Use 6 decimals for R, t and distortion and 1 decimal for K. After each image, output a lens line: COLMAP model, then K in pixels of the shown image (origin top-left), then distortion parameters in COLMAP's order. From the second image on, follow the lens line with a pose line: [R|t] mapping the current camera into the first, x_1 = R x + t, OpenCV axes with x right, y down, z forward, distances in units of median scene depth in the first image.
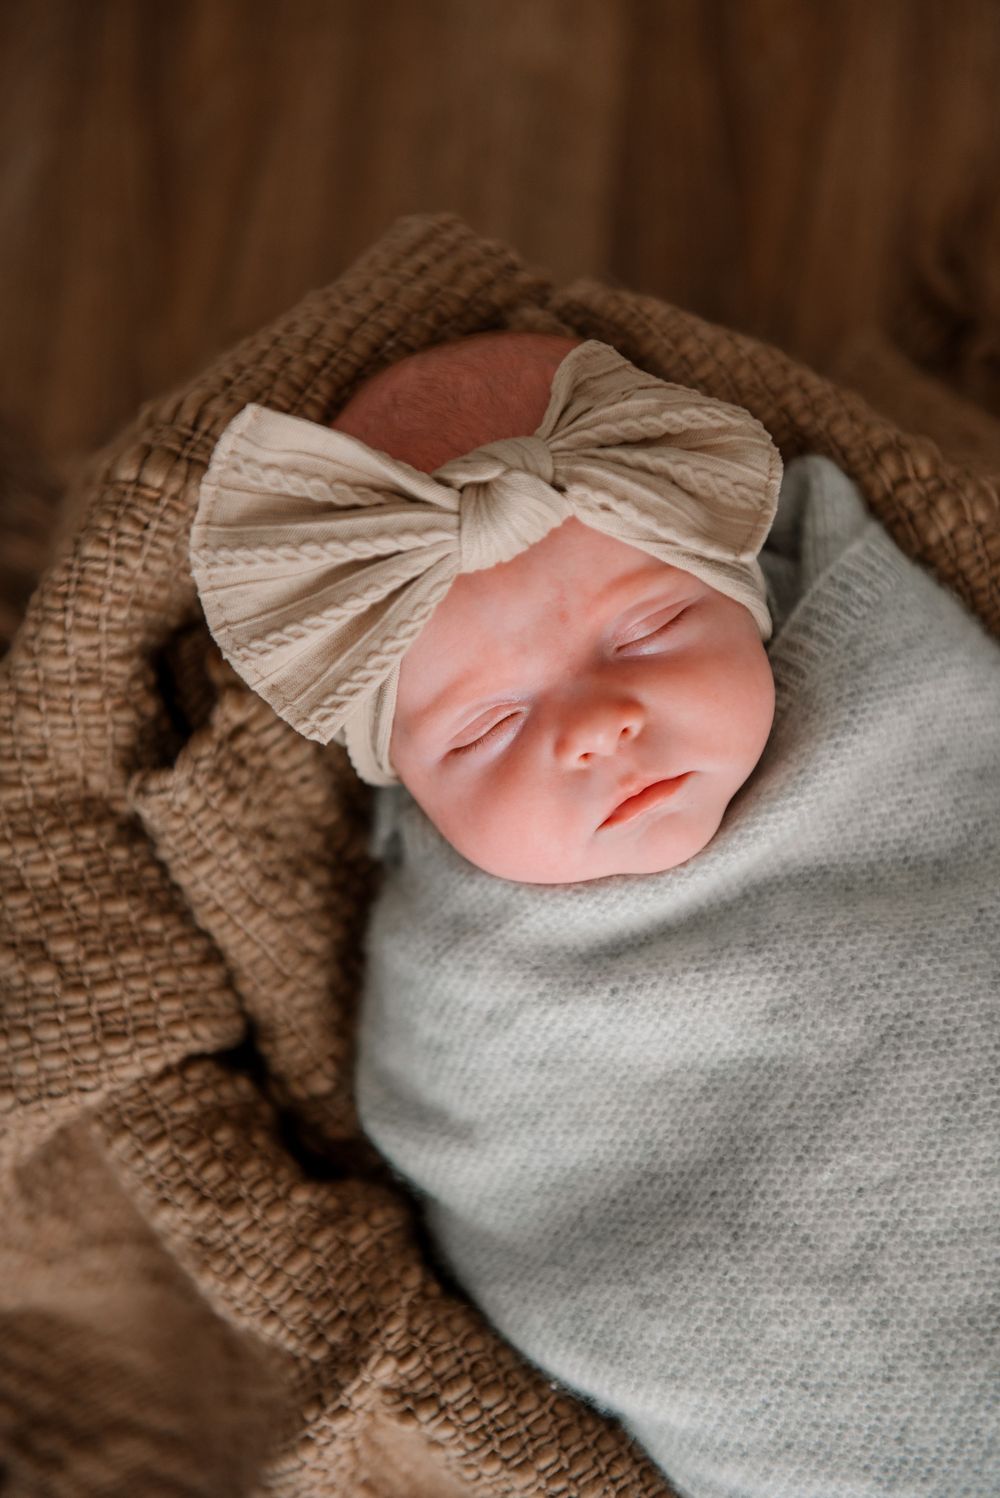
lens RADIAL K [[2436.0, 0, 500.0], [0, 2436.0, 749.0], [0, 0, 1]] dist [0.026766, 0.022167]
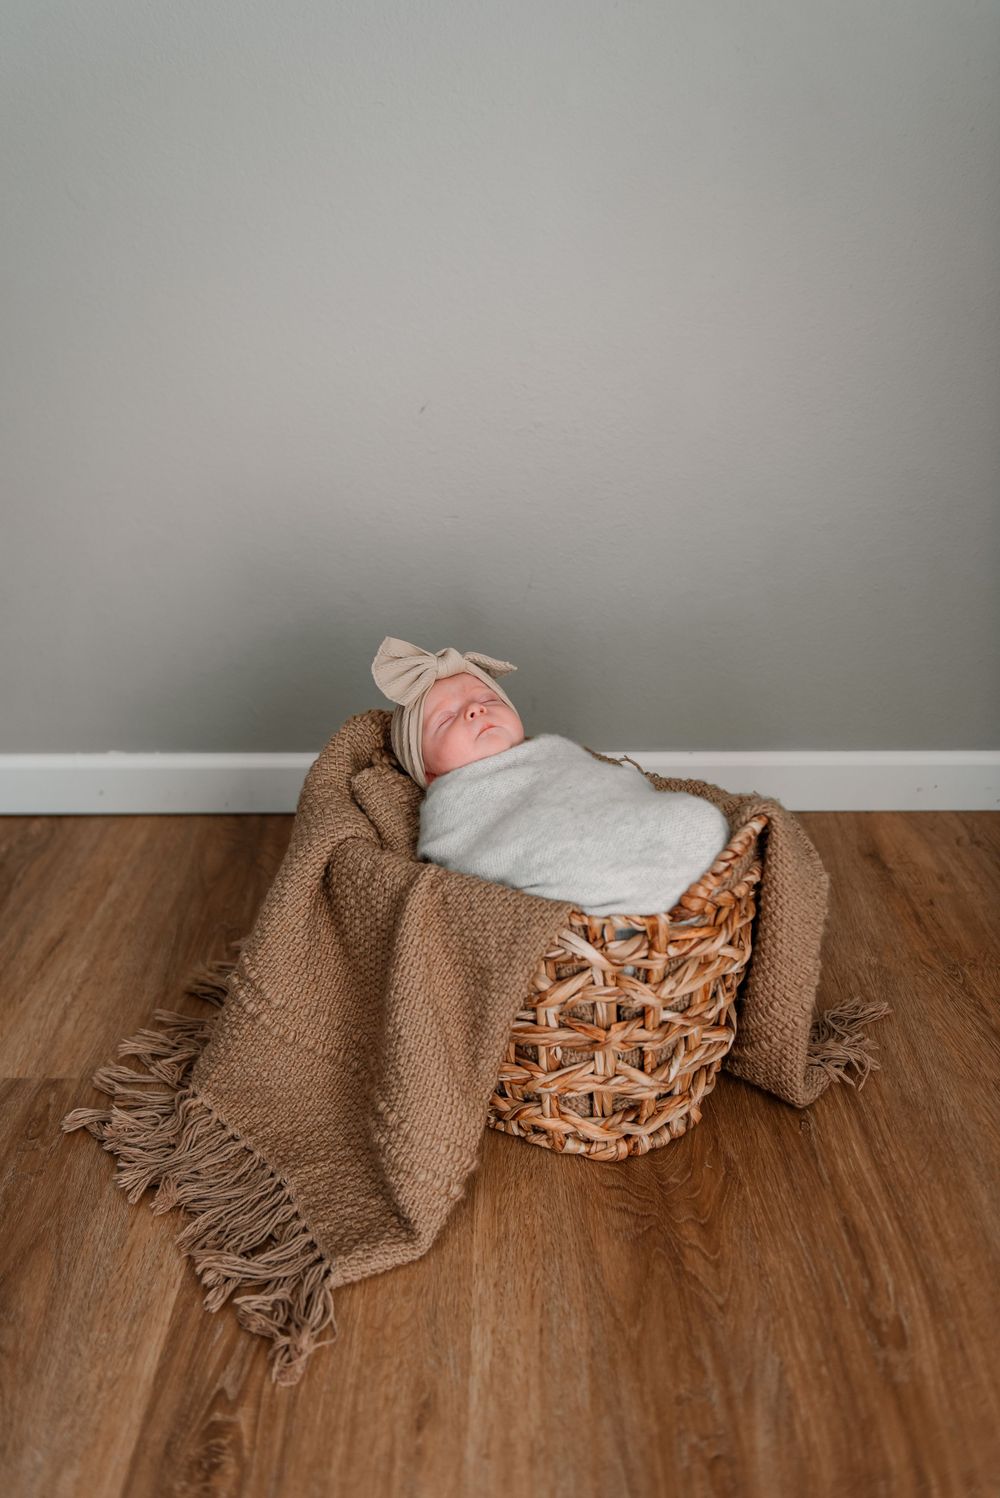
lens RADIAL K [[1394.1, 0, 500.0], [0, 1394.1, 749.0], [0, 0, 1]] dist [-0.007849, 0.001108]
pose [[0.996082, -0.048488, 0.073952, -0.085778], [0.088292, 0.592089, -0.801021, 1.652805], [-0.004946, 0.804413, 0.594050, -0.242453]]
